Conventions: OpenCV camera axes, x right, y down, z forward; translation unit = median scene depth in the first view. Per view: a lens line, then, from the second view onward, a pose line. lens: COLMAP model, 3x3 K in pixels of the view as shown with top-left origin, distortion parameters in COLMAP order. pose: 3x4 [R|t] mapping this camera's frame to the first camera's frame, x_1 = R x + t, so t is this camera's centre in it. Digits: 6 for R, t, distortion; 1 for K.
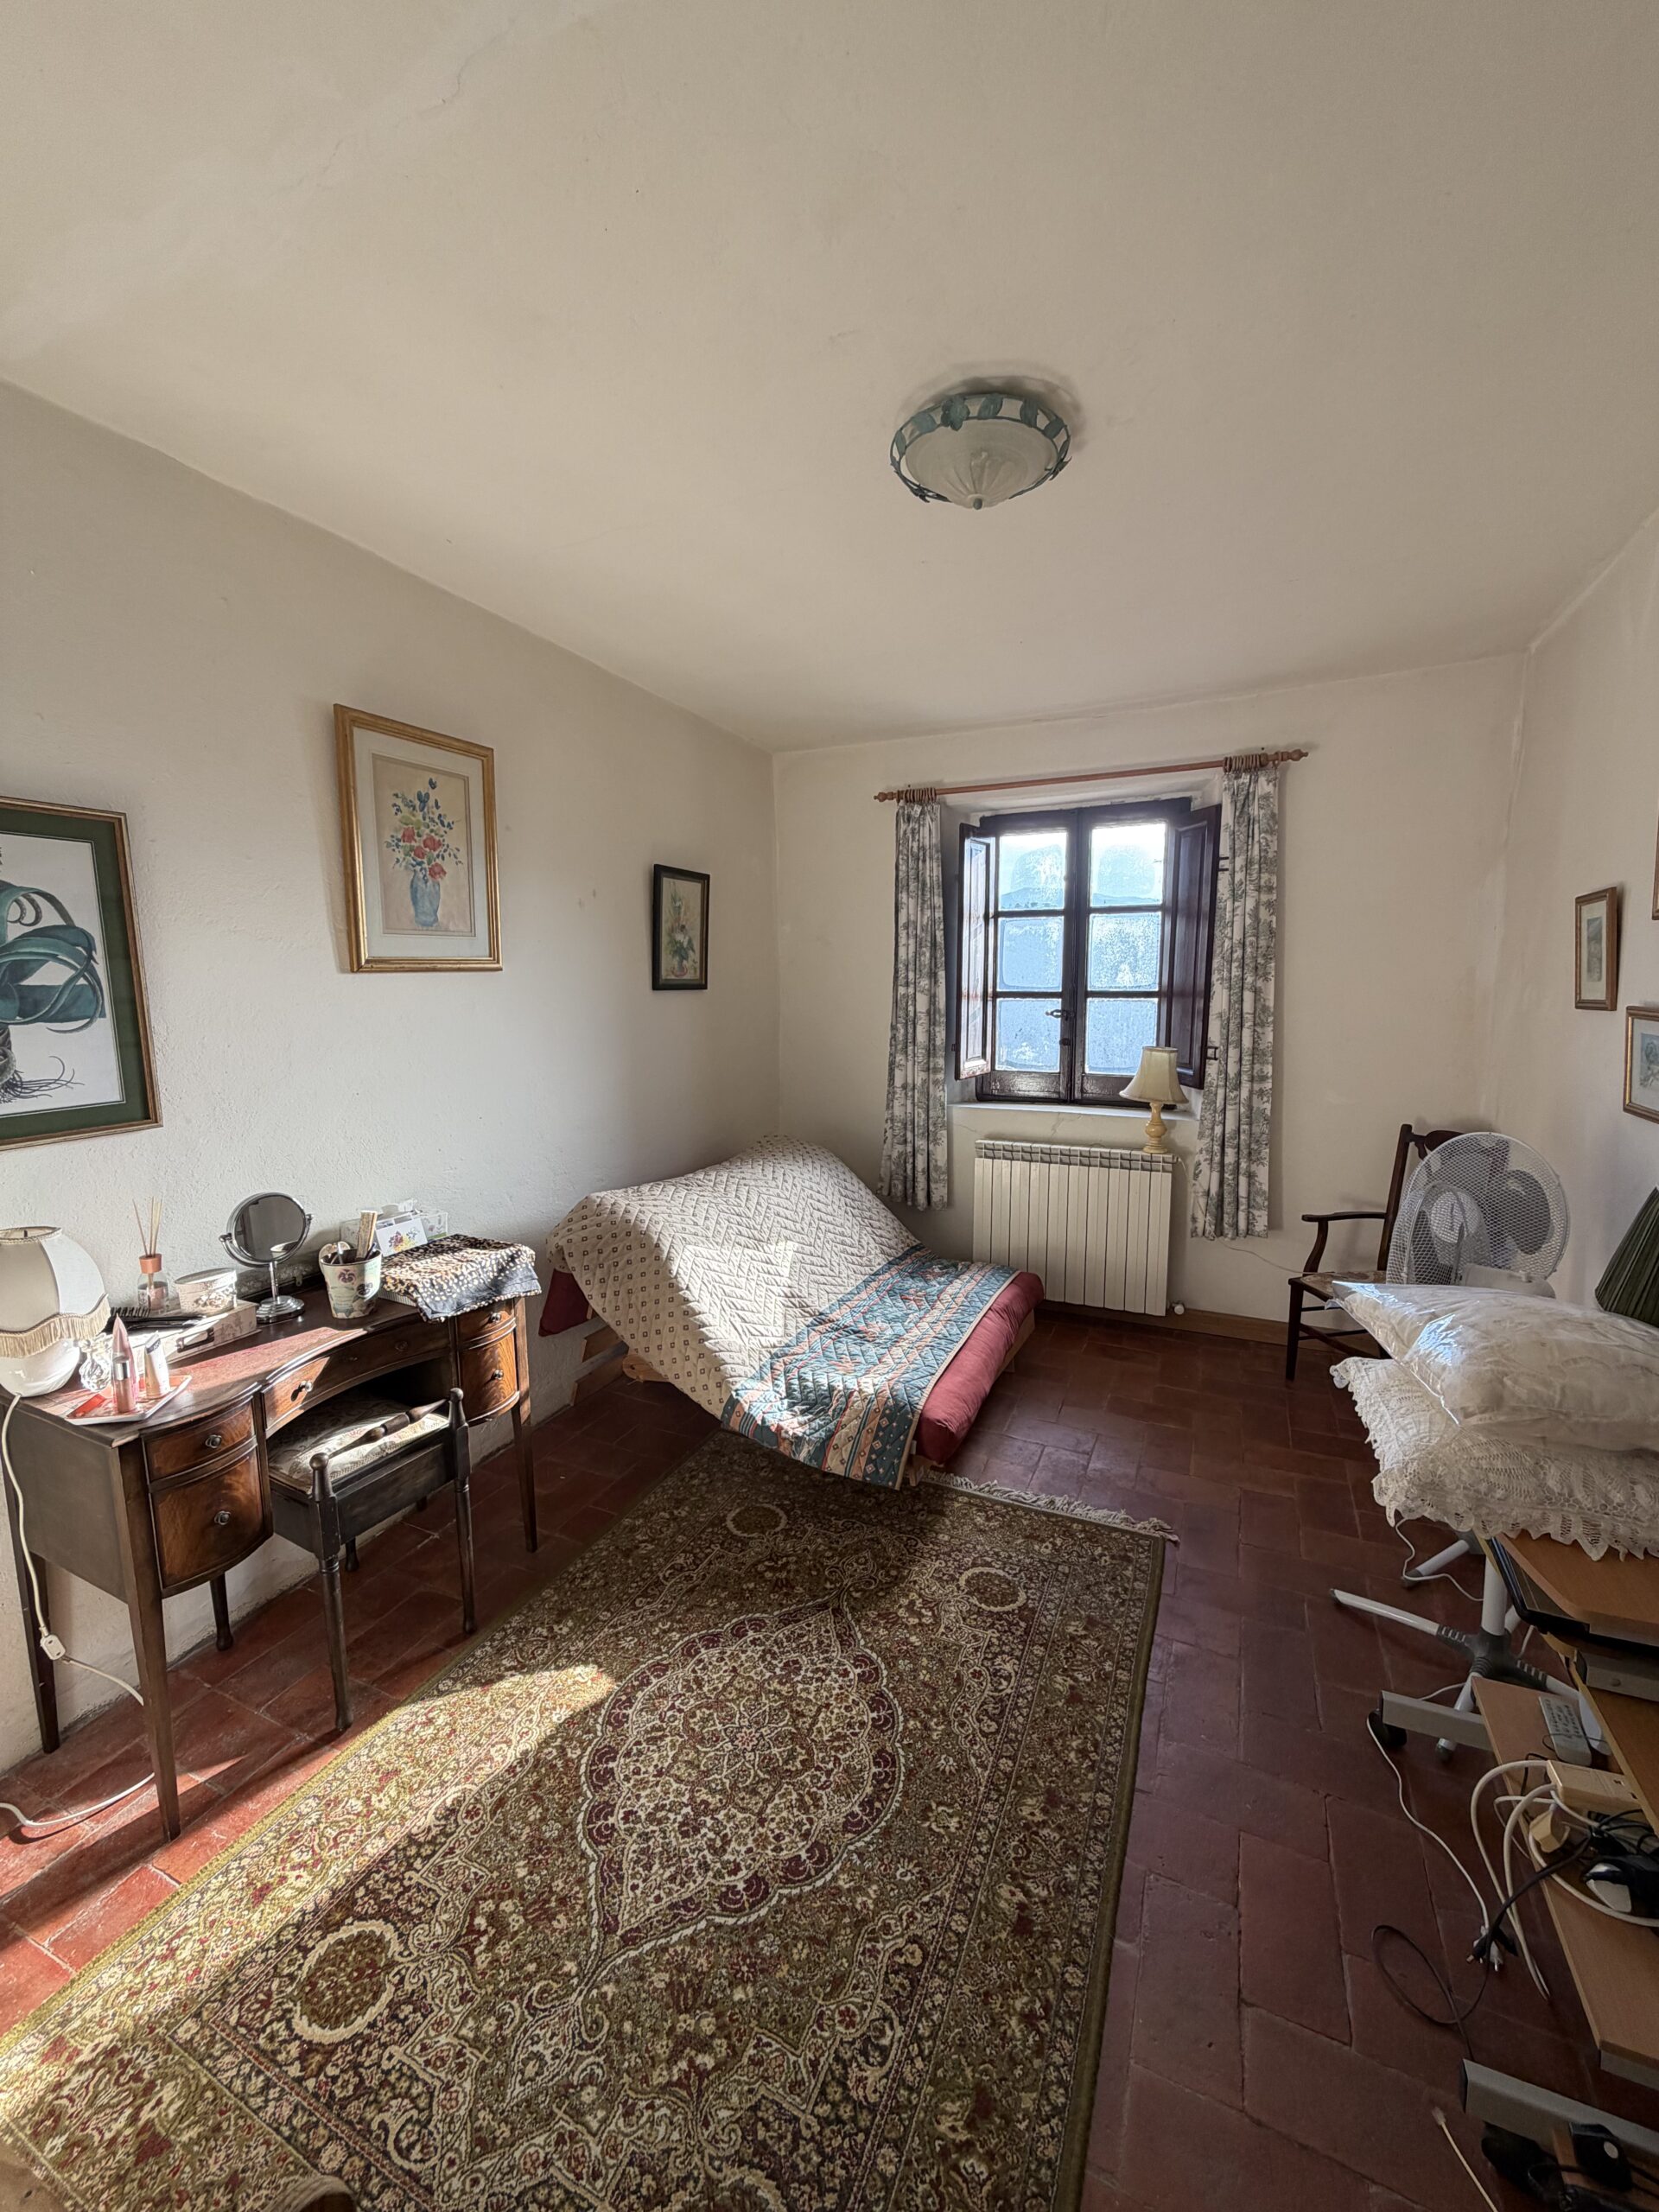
lens RADIAL K [[884.8, 0, 830.1], [0, 884.8, 1095.4], [0, 0, 1]] dist [0.000471, -0.000161]
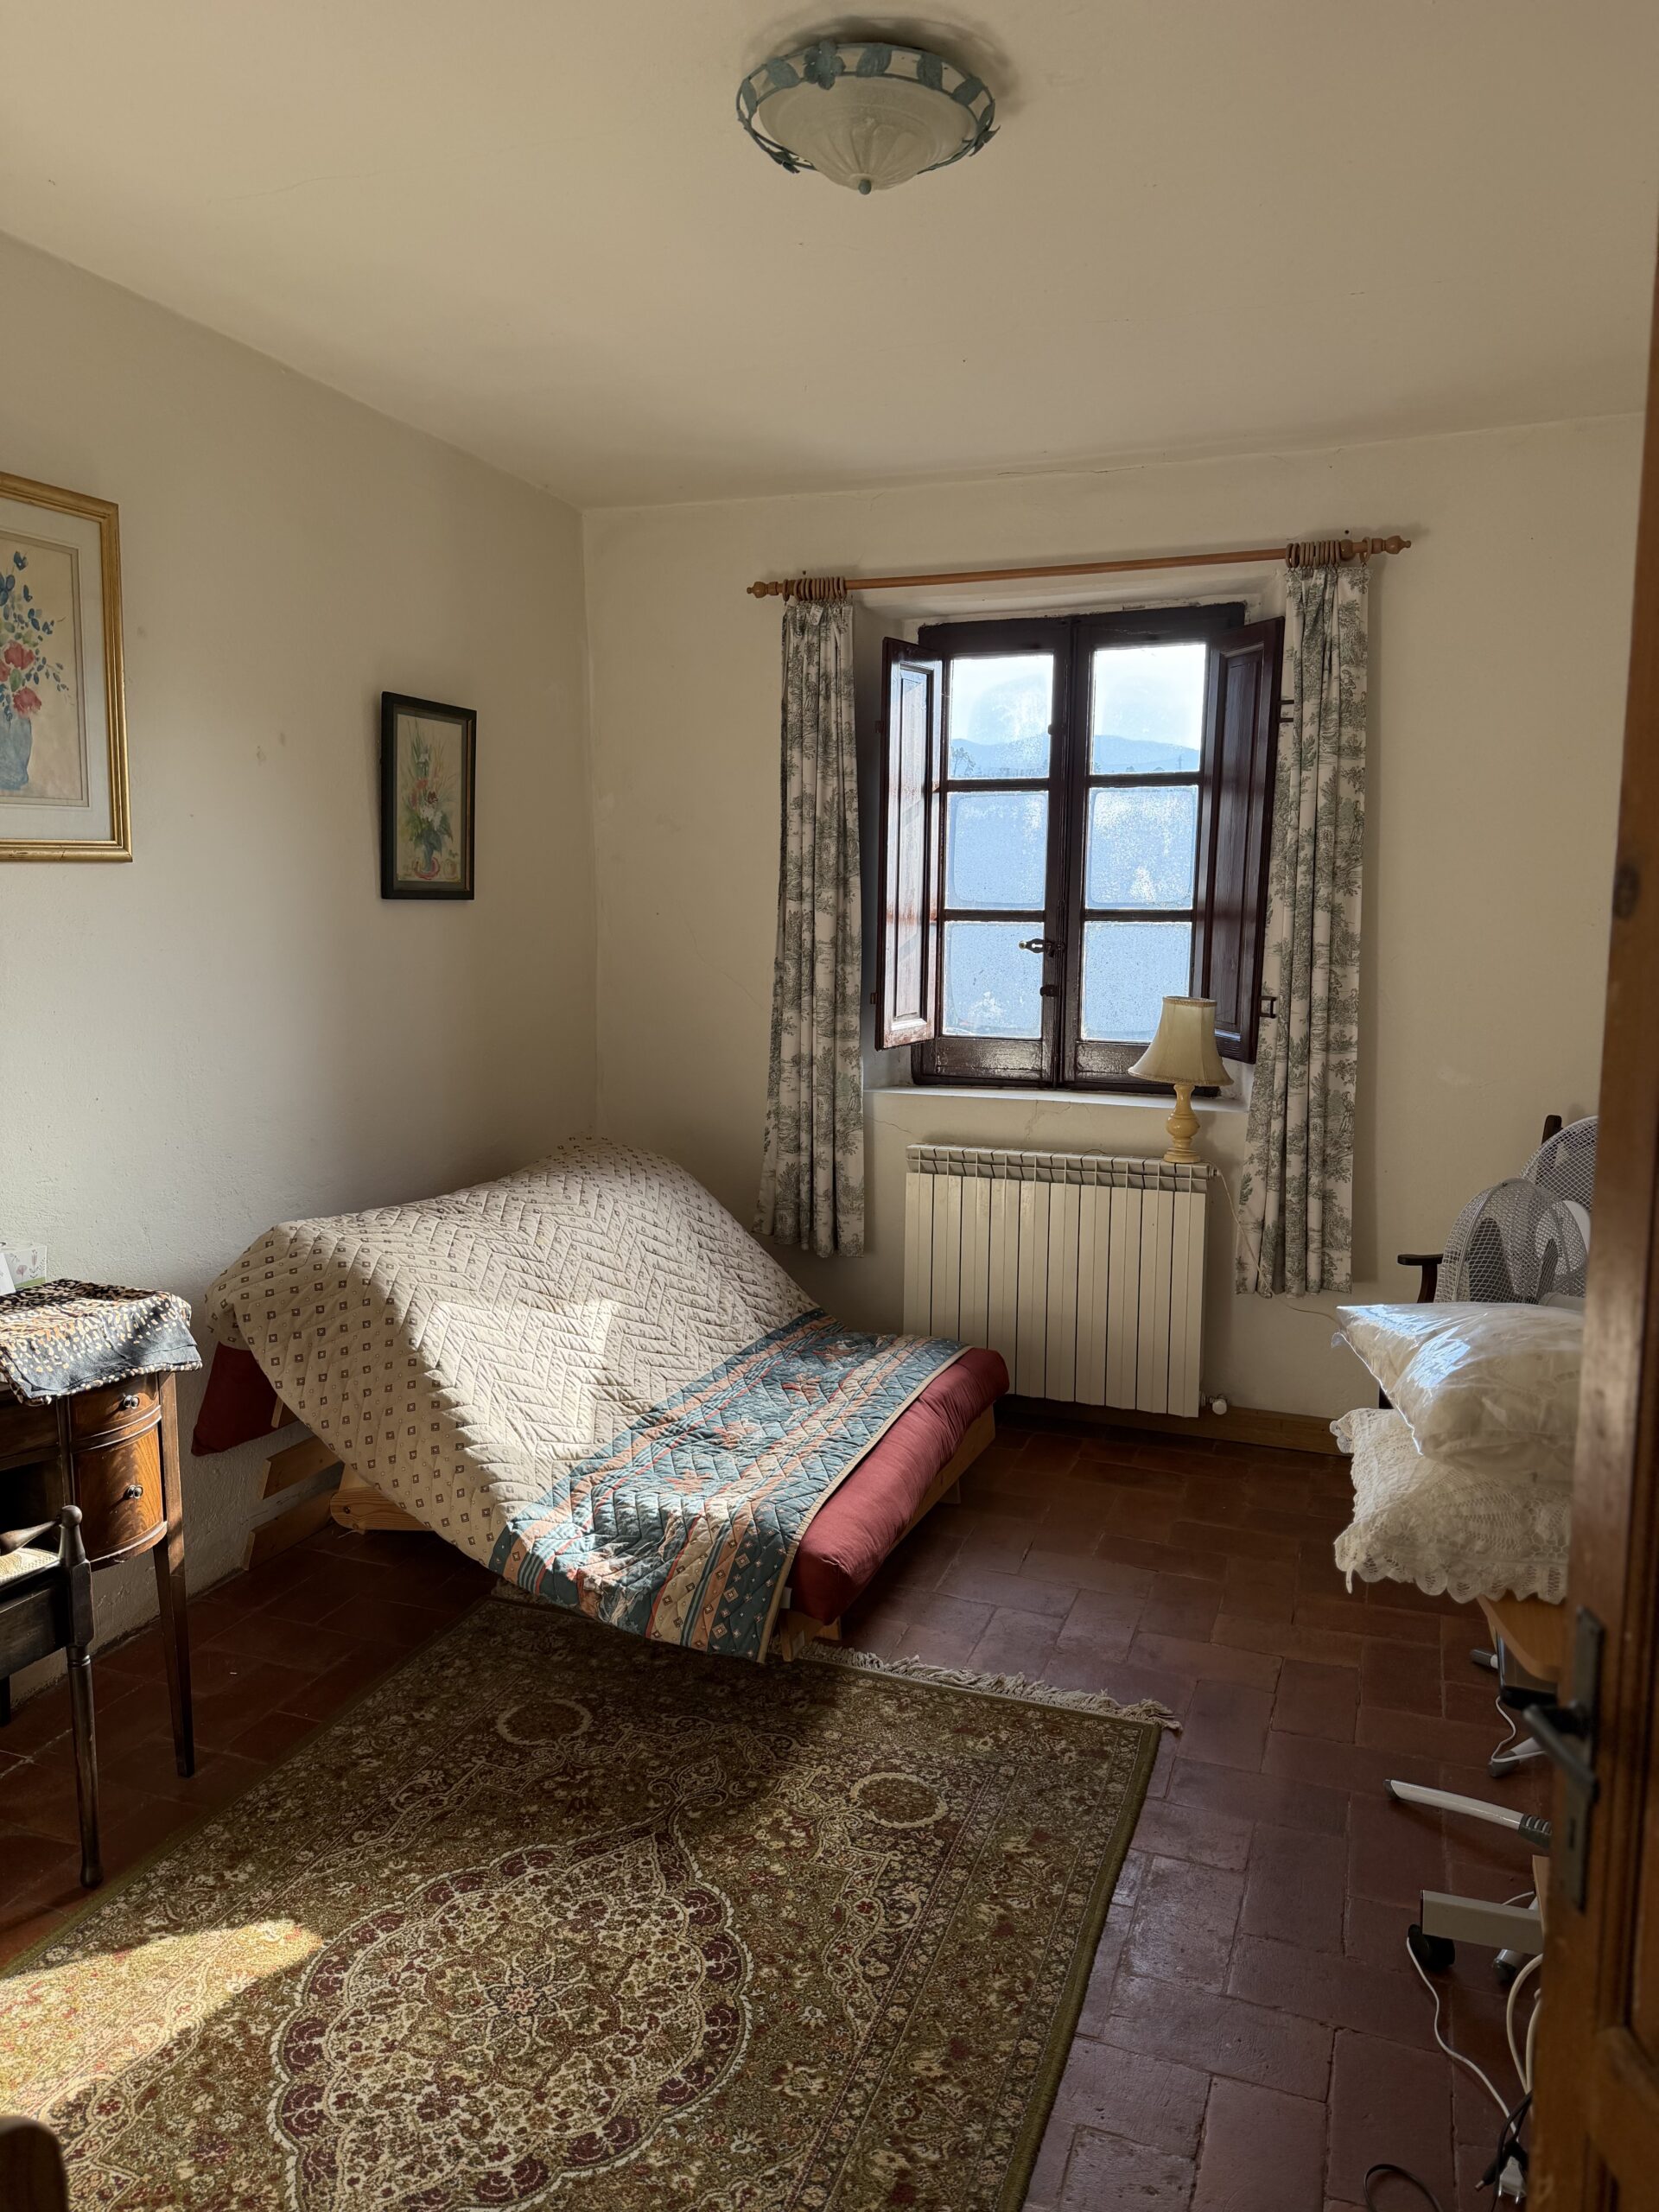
lens RADIAL K [[1565.4, 0, 829.5], [0, 1565.4, 1106.0], [0, 0, 1]] dist [0.111948, -0.165860]
pose [[0.996924, 0.001104, 0.078372, 0.029158], [-0.001658, 0.999974, 0.006997, 0.021185], [-0.078362, -0.007105, 0.996900, -0.149635]]
